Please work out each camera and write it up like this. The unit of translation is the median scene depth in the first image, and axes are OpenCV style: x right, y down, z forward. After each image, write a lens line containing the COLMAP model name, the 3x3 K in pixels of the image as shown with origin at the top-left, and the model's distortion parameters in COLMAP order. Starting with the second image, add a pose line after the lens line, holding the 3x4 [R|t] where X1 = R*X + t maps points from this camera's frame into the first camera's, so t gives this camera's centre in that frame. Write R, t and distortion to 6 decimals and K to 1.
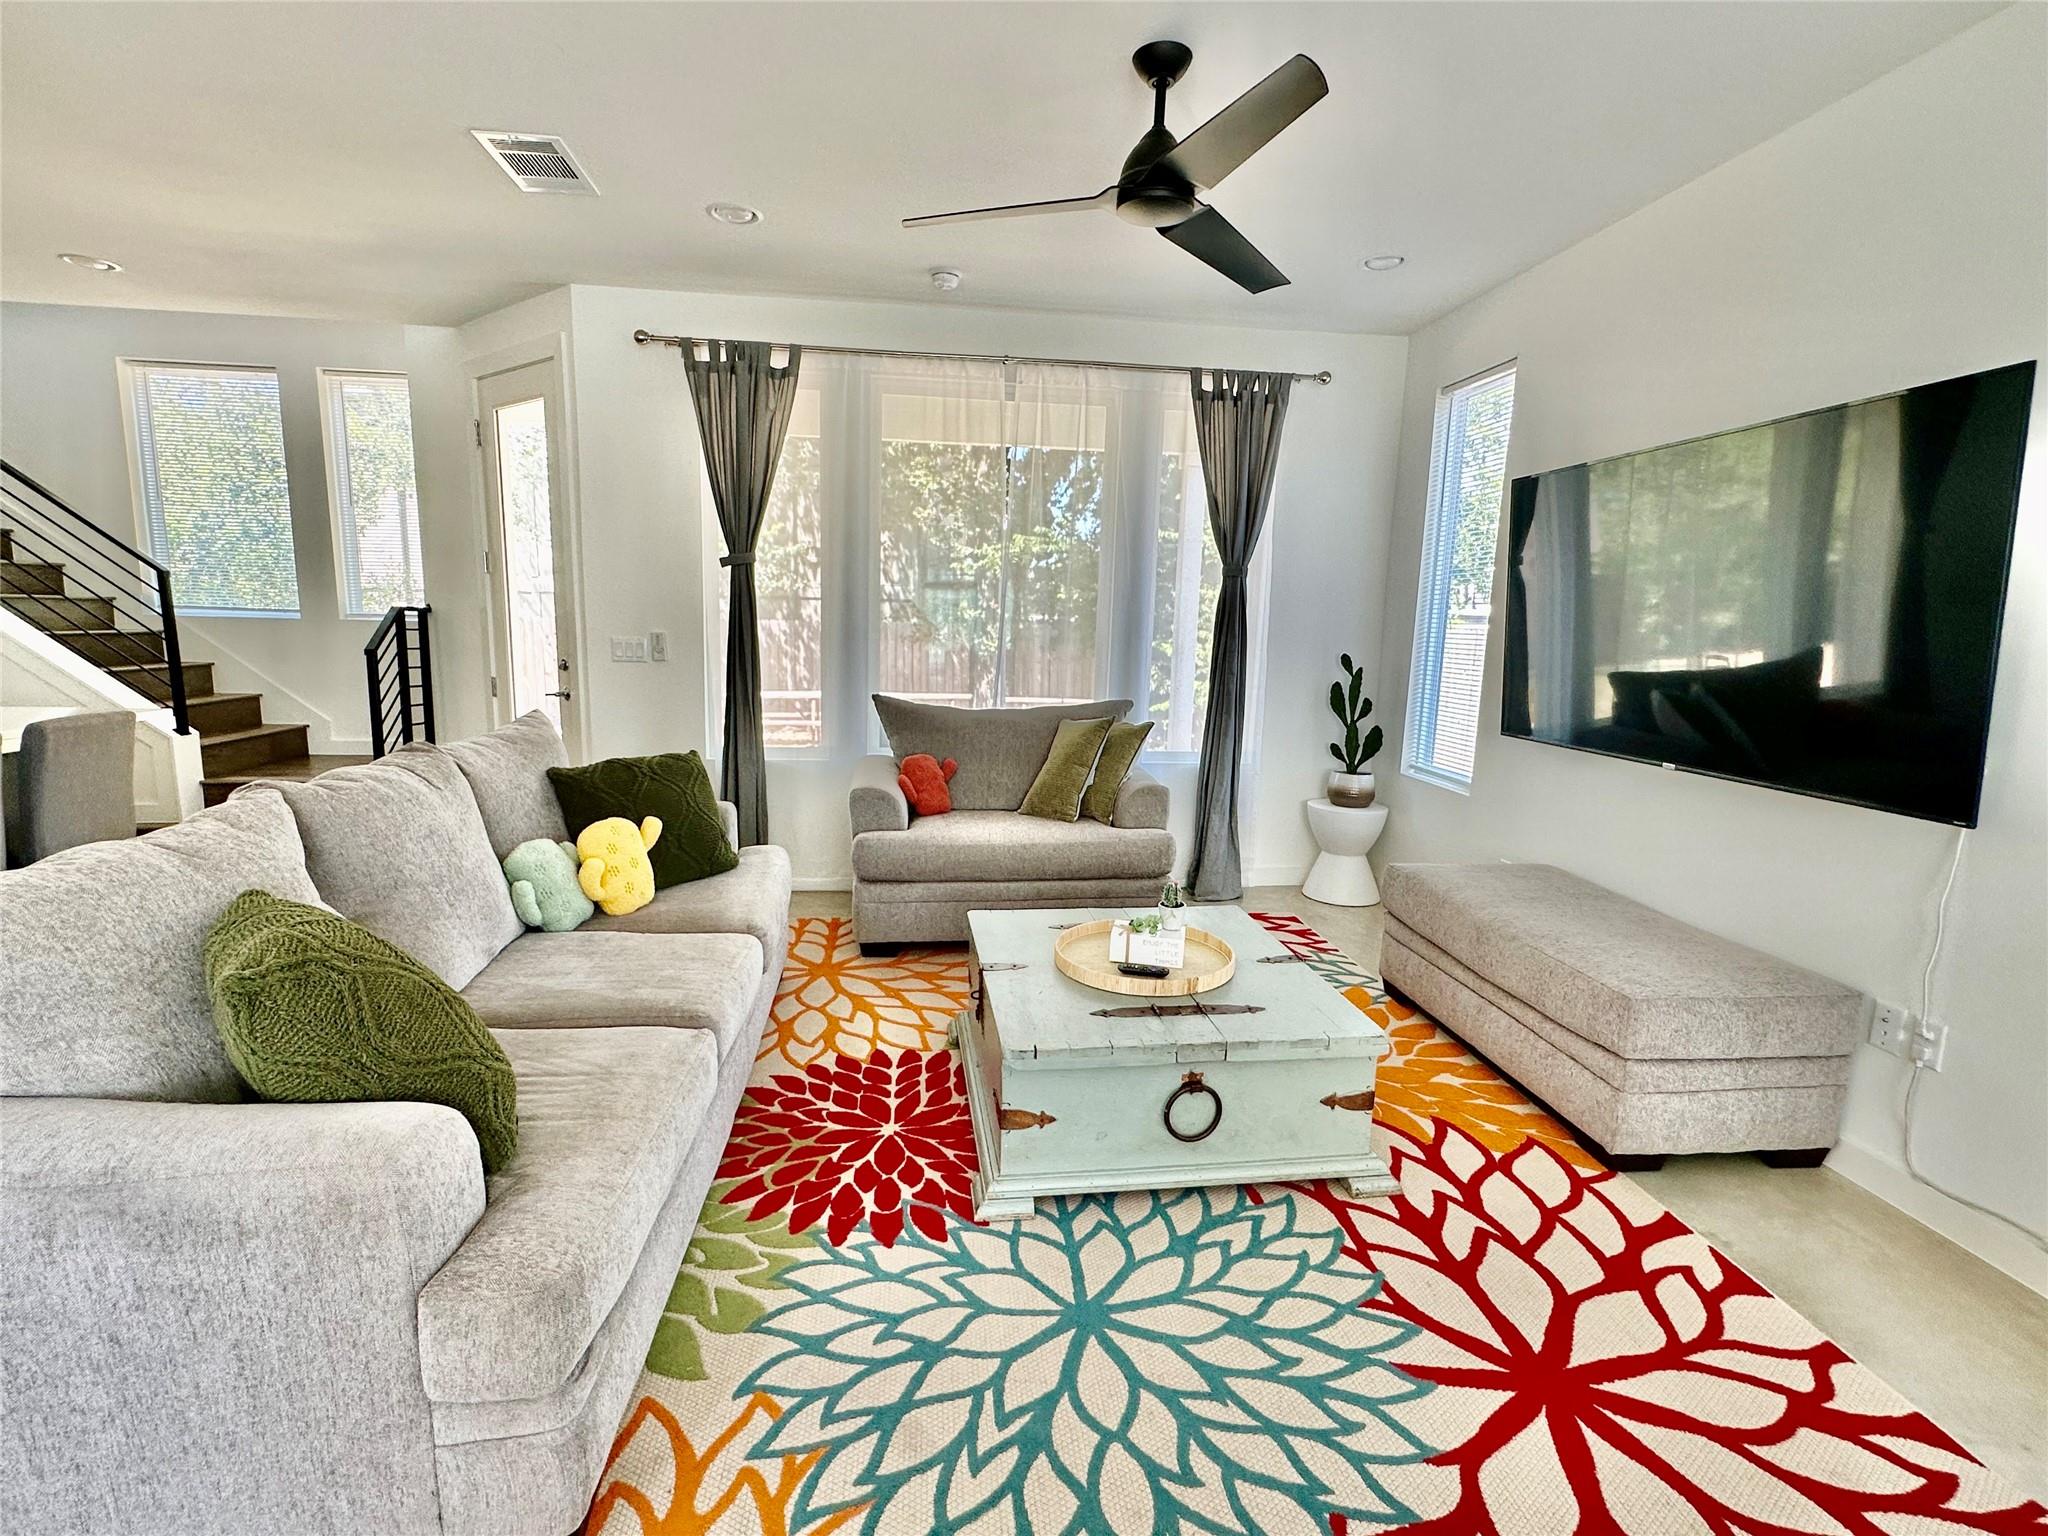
lens RADIAL K [[941.4, 0, 1023.0], [0, 941.4, 757.1], [0, 0, 1]] dist [-0.000136, -0.000542]
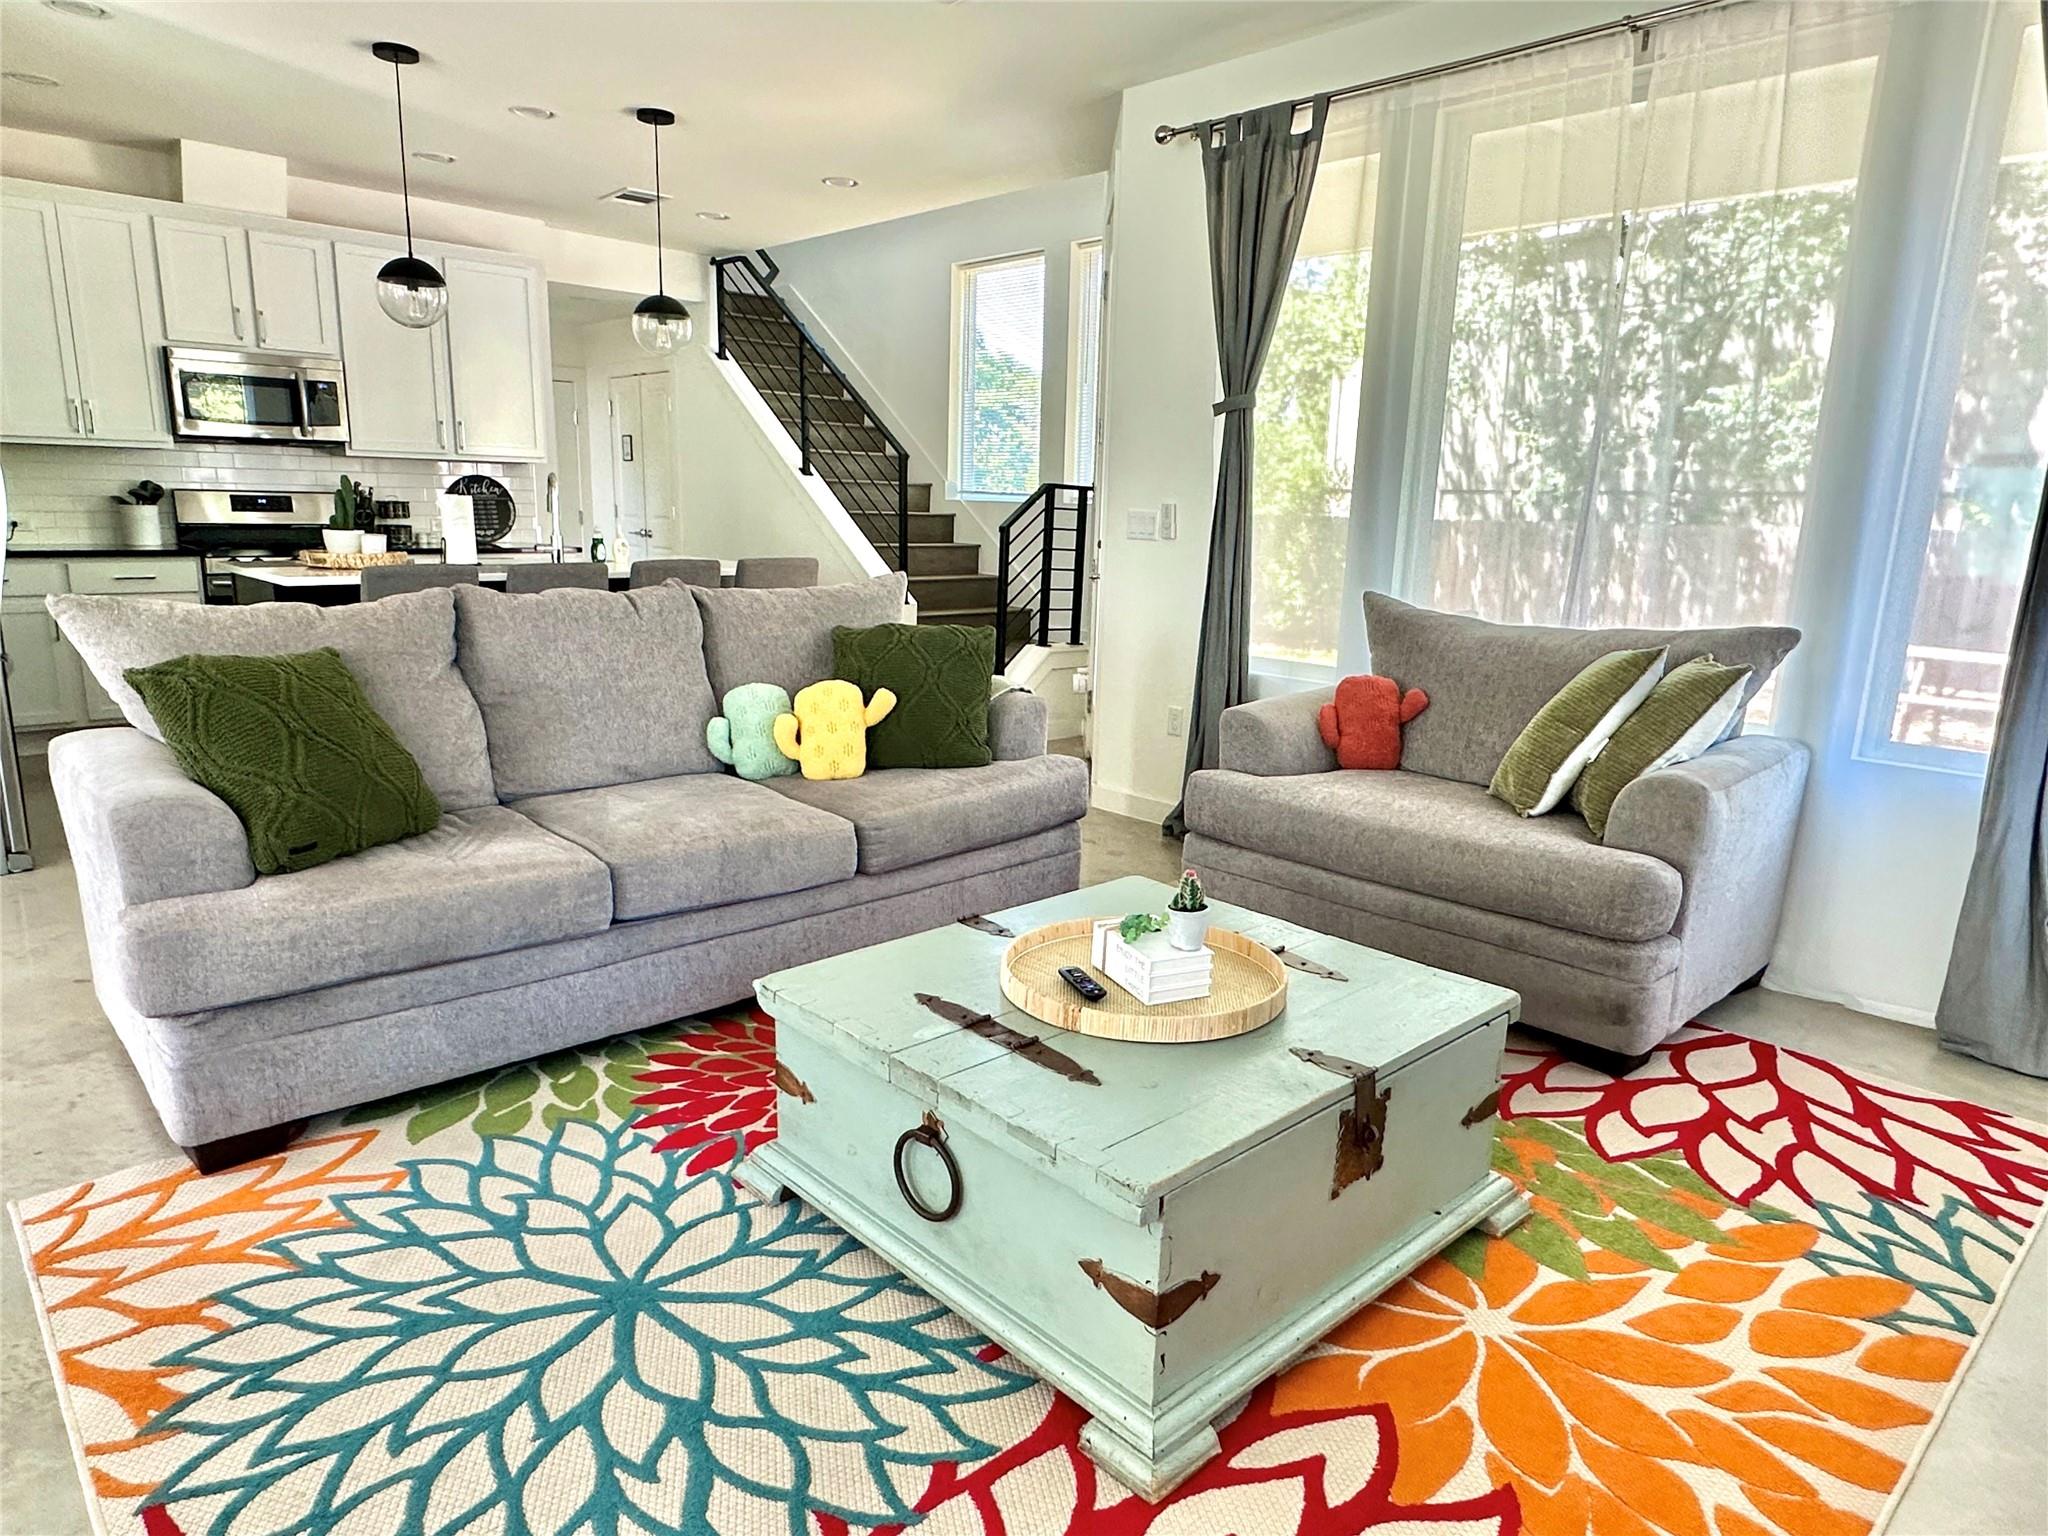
lens RADIAL K [[1238.7, 0, 1027.8], [0, 1238.7, 779.9], [0, 0, 1]] dist [-0.004996, 0.003289]
pose [[0.598856, 0.167642, -0.783114, 0.875338], [-0.128311, 0.985298, 0.112802, -0.004056], [0.790511, 0.032930, 0.611562, 0.519319]]
